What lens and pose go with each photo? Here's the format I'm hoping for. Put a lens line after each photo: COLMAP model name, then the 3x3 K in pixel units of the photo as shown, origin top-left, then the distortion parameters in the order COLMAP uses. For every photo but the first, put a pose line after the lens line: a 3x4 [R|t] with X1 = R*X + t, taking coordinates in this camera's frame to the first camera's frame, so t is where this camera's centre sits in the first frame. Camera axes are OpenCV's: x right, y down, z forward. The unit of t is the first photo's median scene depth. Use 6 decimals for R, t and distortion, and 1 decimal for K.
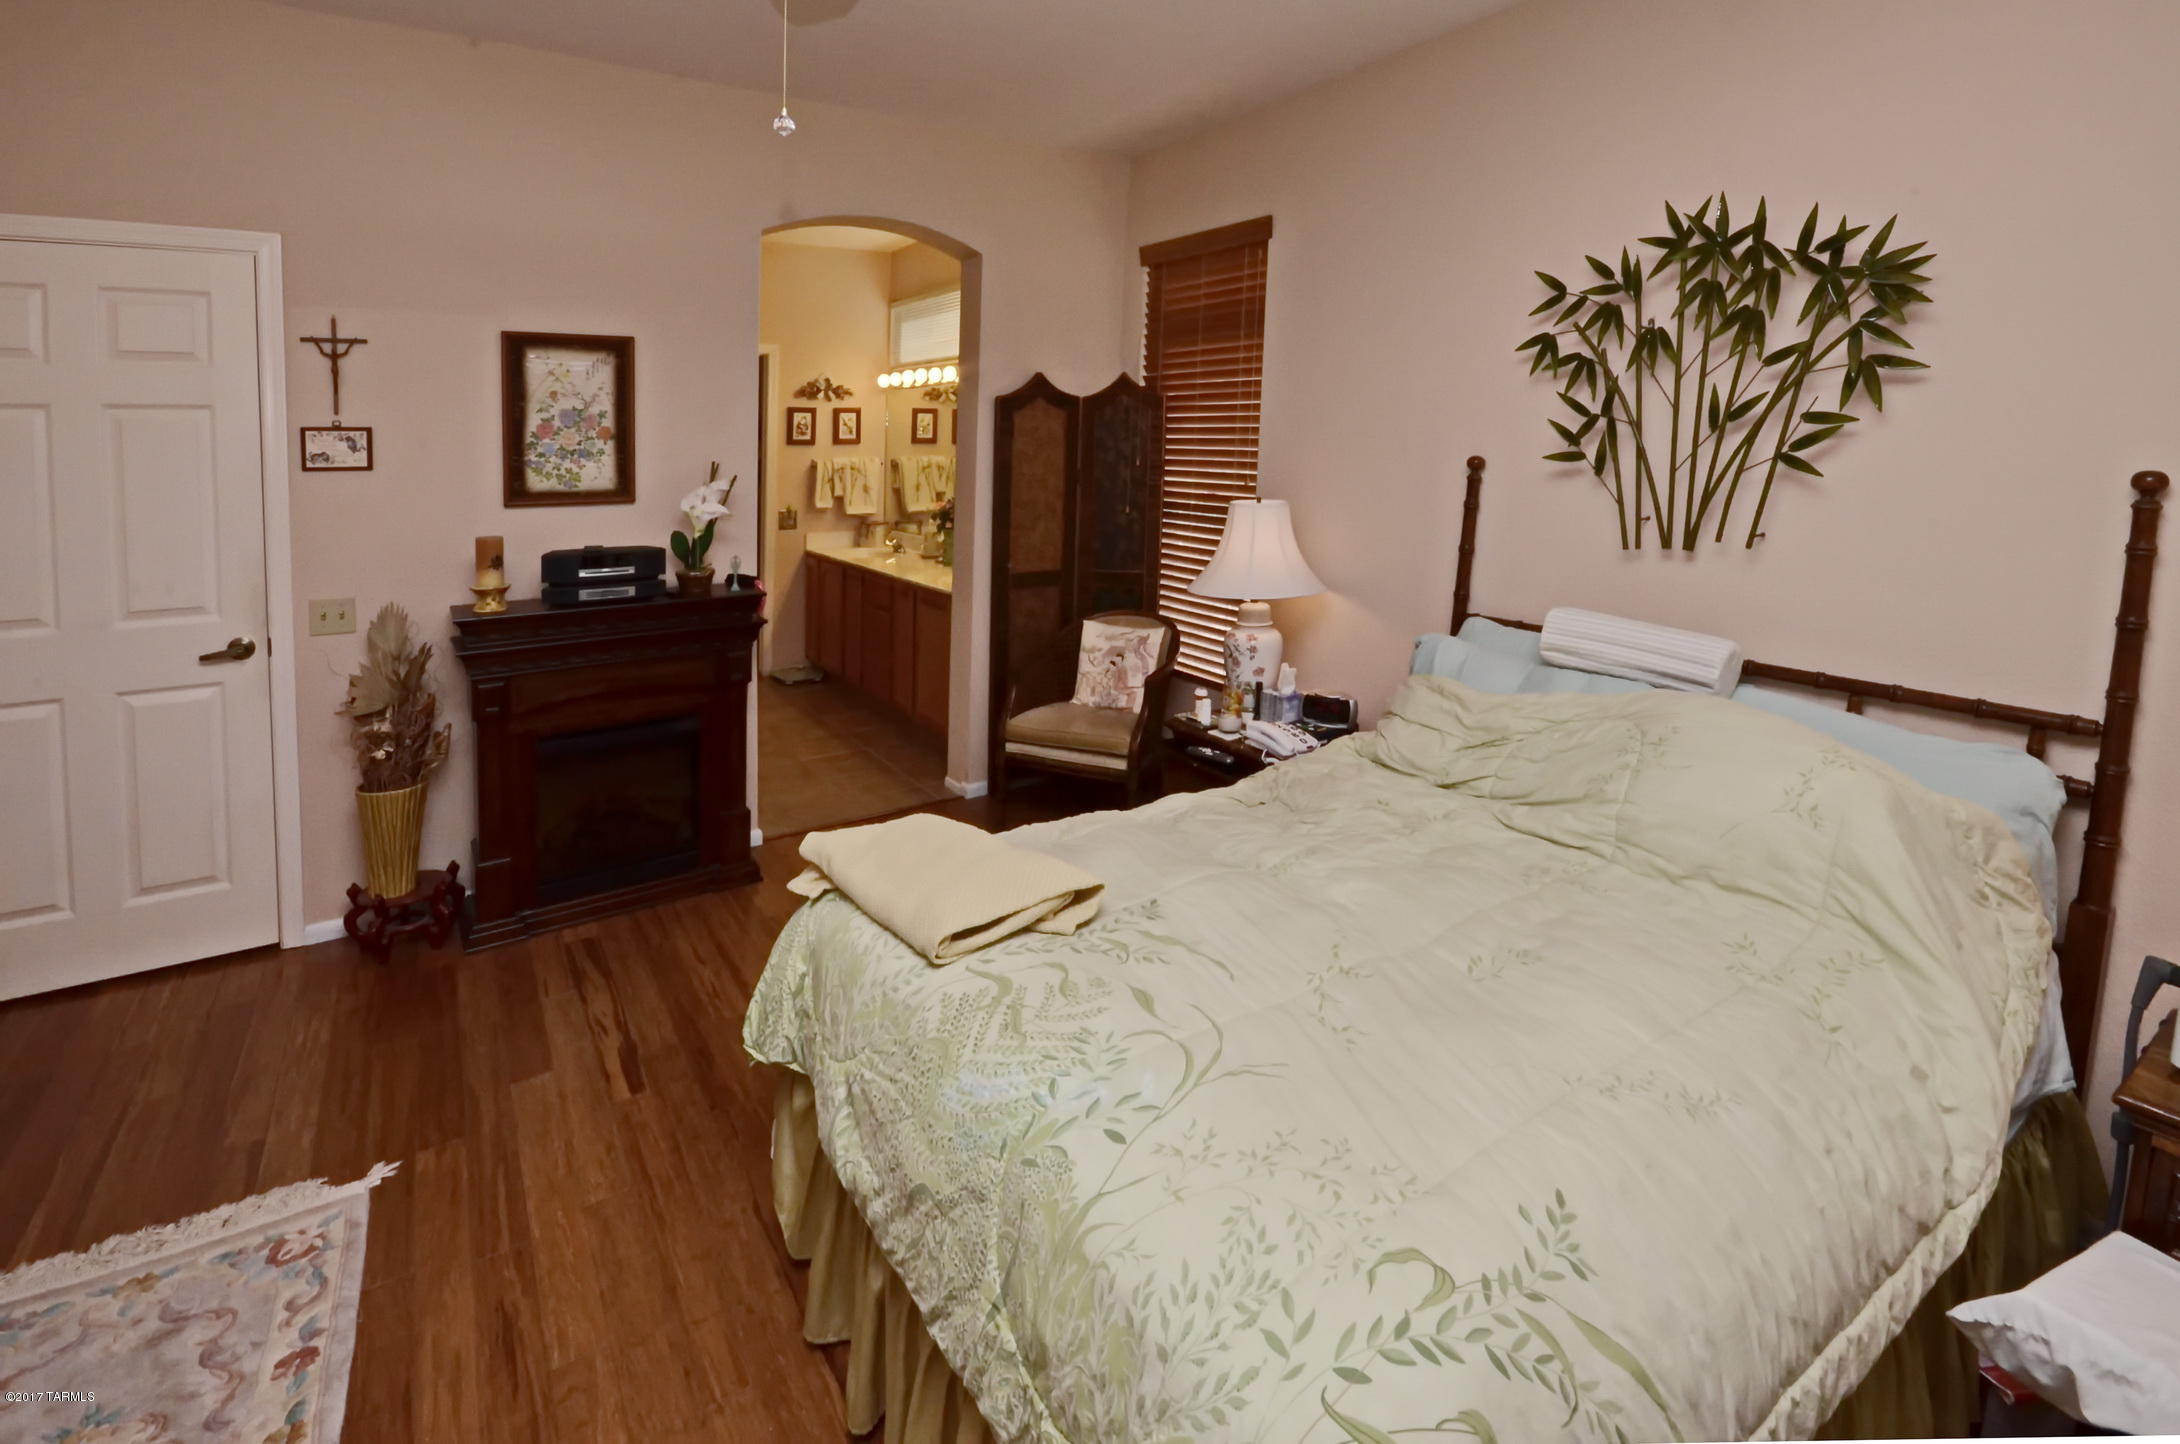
lens RADIAL K [[962.9, 0, 1088.5], [0, 962.9, 705.5], [0, 0, 1]] dist [-0.002905, -0.000599]
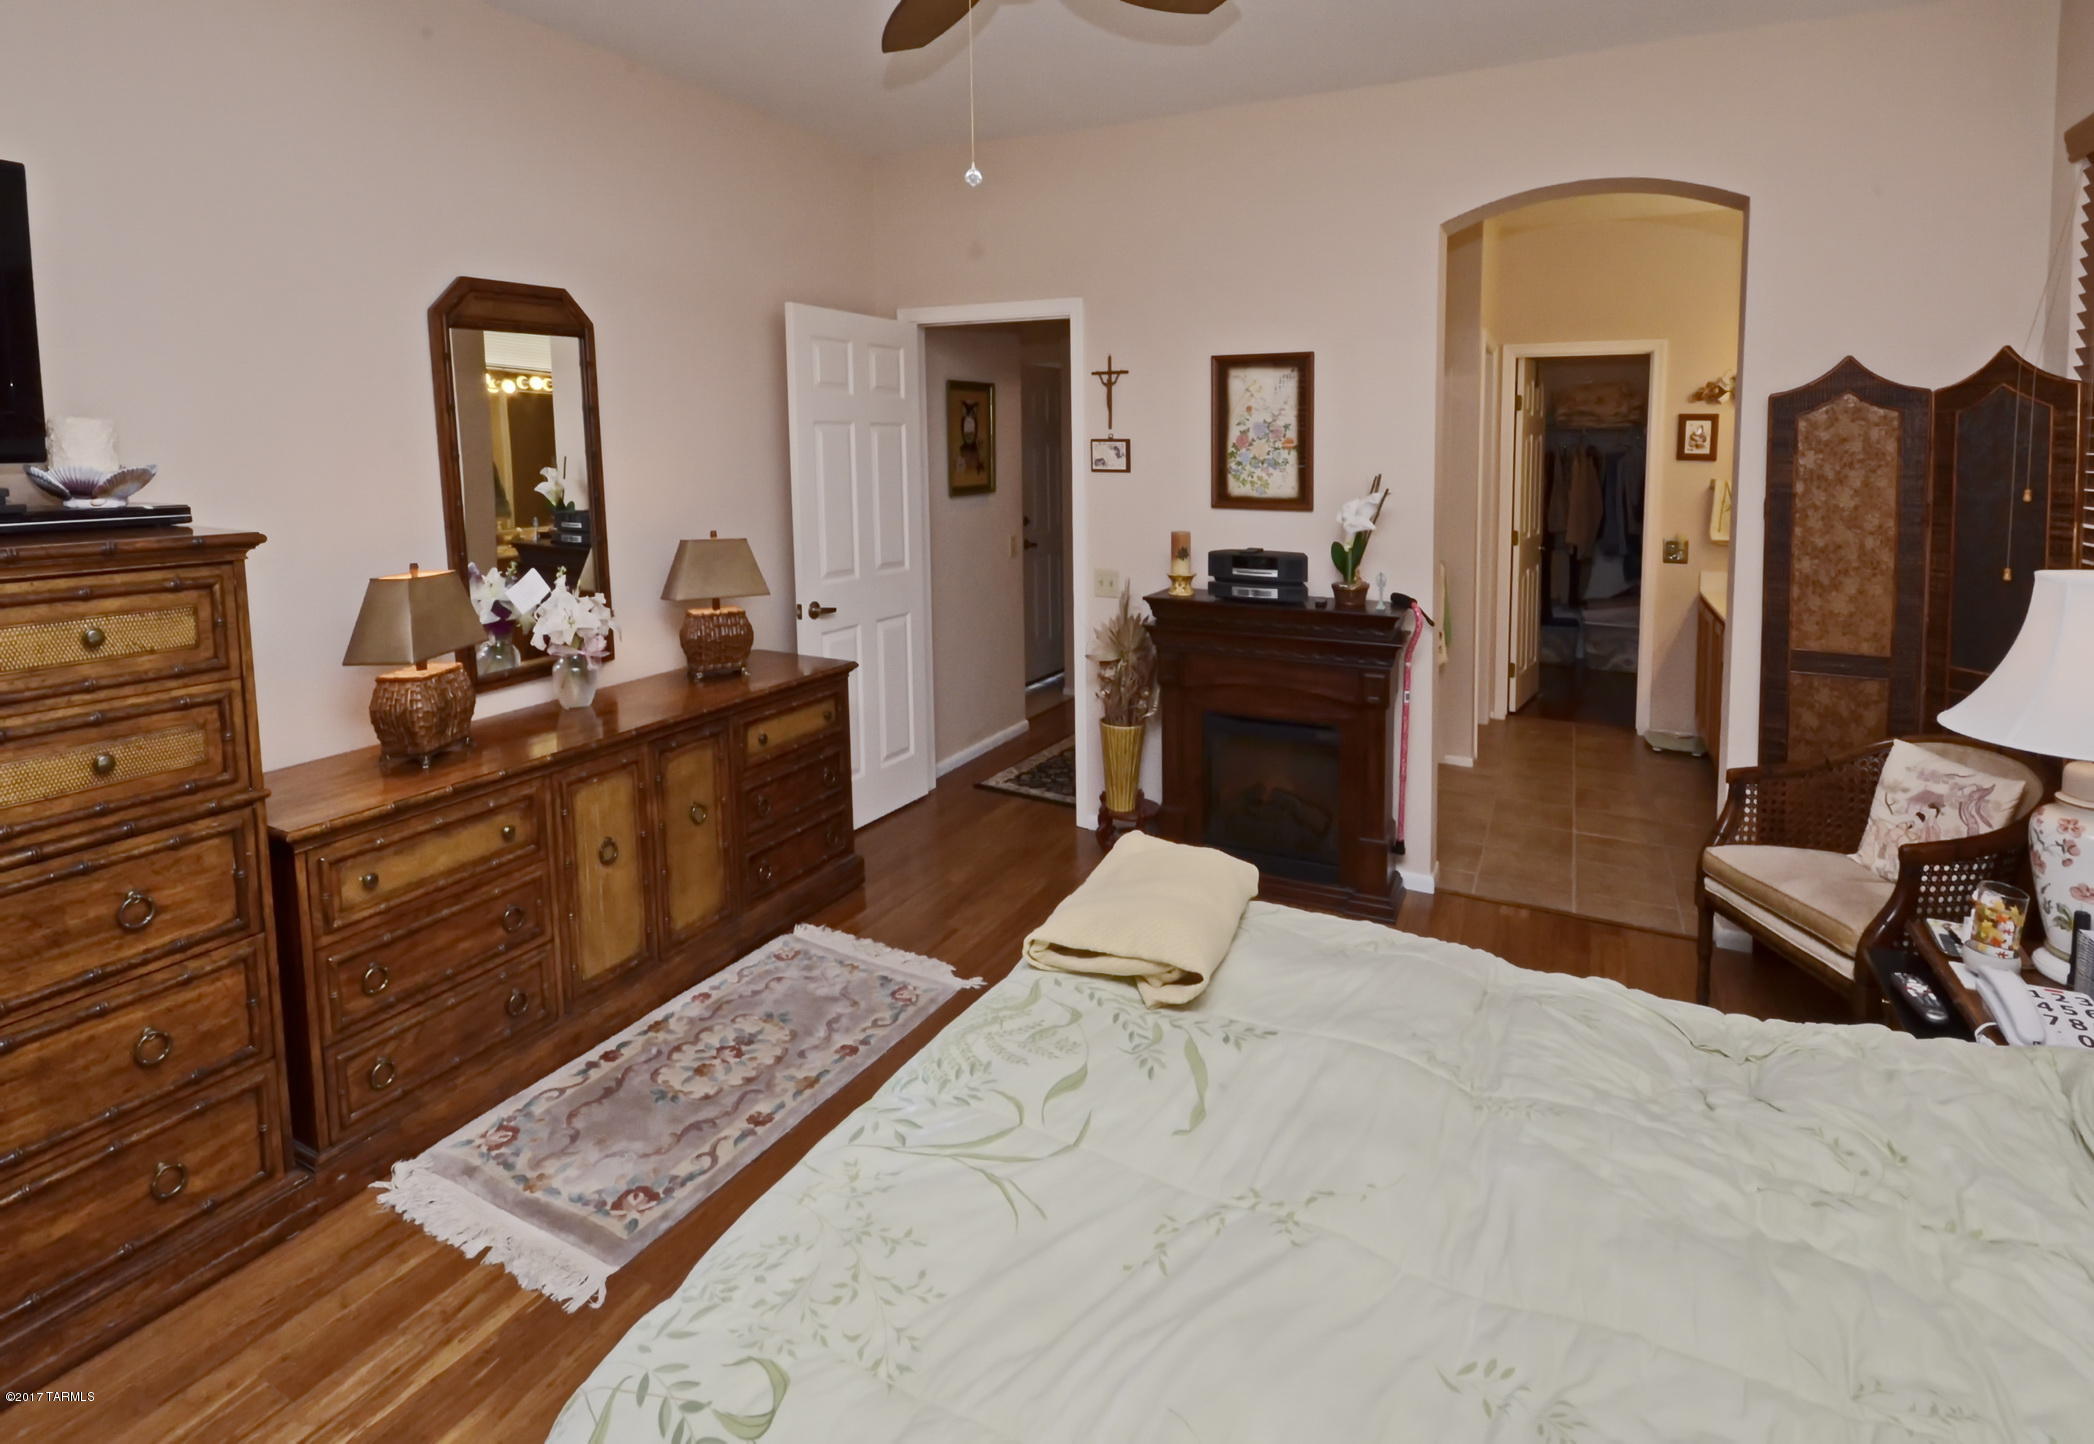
lens RADIAL K [[1031.6, 0, 1047.0], [0, 1031.6, 722.0], [0, 0, 1]] dist [-0.002069, -0.000564]
pose [[0.483814, 0.229293, -0.844600, 0.472663], [-0.241429, 0.962588, 0.123026, -0.076141], [0.841211, 0.144390, 0.521072, 0.271765]]
